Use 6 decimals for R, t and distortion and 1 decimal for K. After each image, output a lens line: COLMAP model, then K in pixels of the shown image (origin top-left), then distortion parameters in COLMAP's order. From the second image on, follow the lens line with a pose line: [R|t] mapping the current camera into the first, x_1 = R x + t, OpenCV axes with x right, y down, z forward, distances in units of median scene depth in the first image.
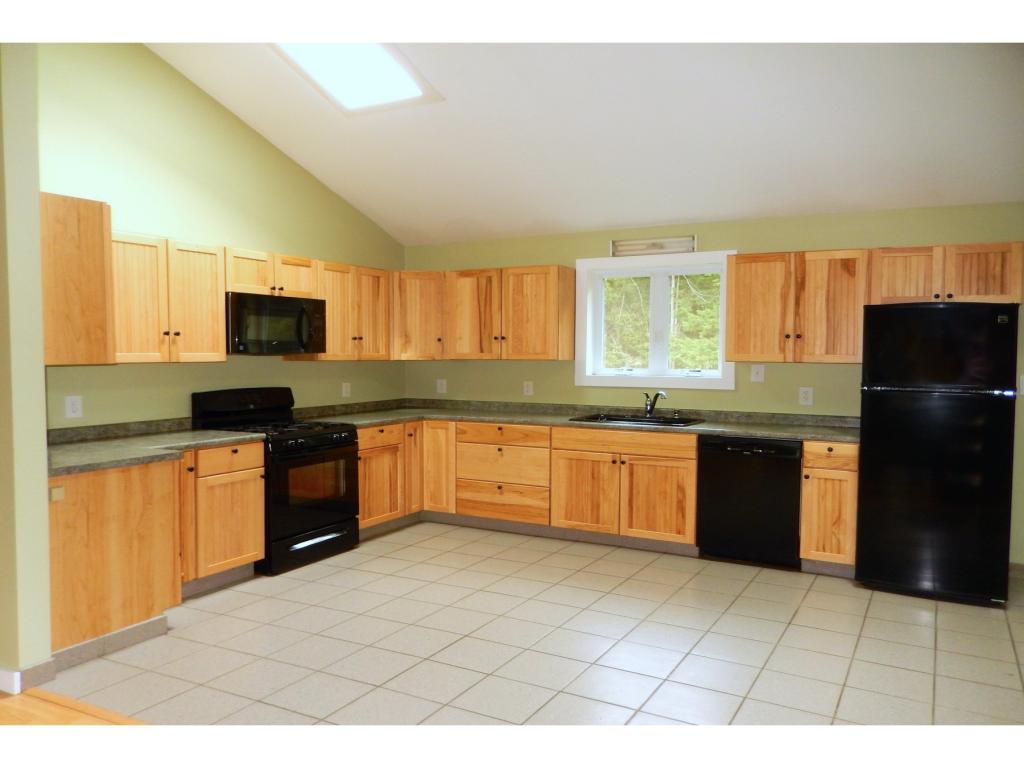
lens RADIAL K [[772.1, 0, 515.8], [0, 772.1, 382.2], [0, 0, 1]] dist [-0.018416, 0.014290]
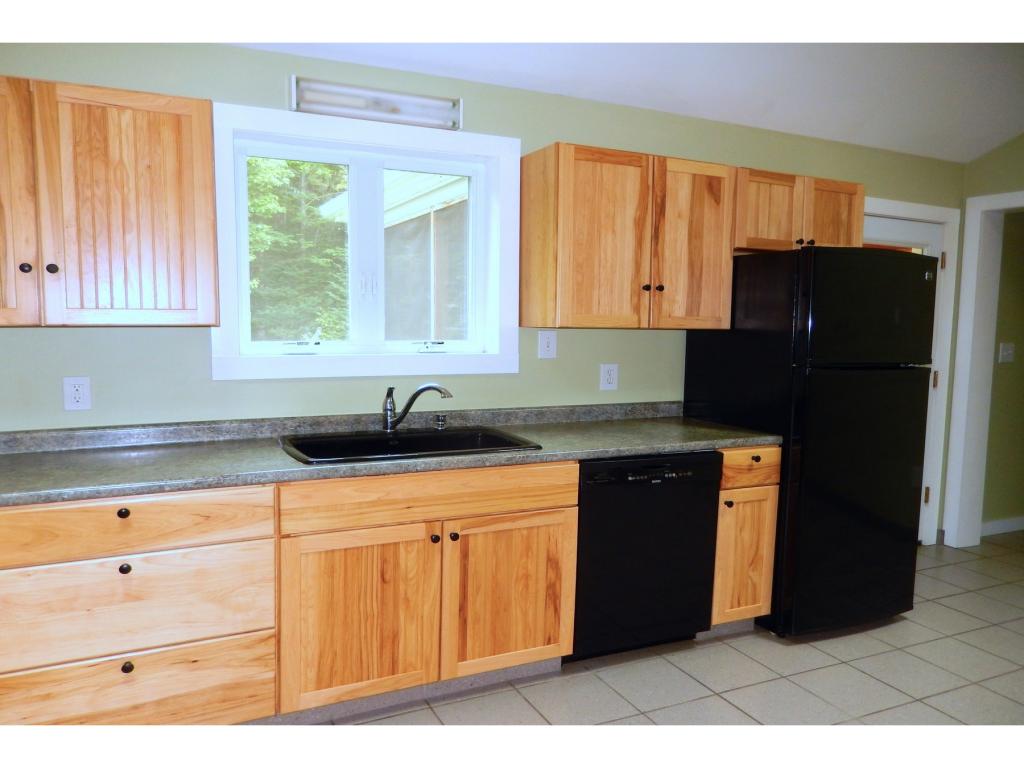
lens RADIAL K [[772.1, 0, 505.2], [0, 772.1, 388.3], [0, 0, 1]] dist [-0.018416, 0.014290]
pose [[0.578031, -0.075875, 0.812480, -0.235503], [0.019896, 0.996682, 0.078922, -0.028335], [-0.815772, -0.029454, 0.577623, 0.703493]]
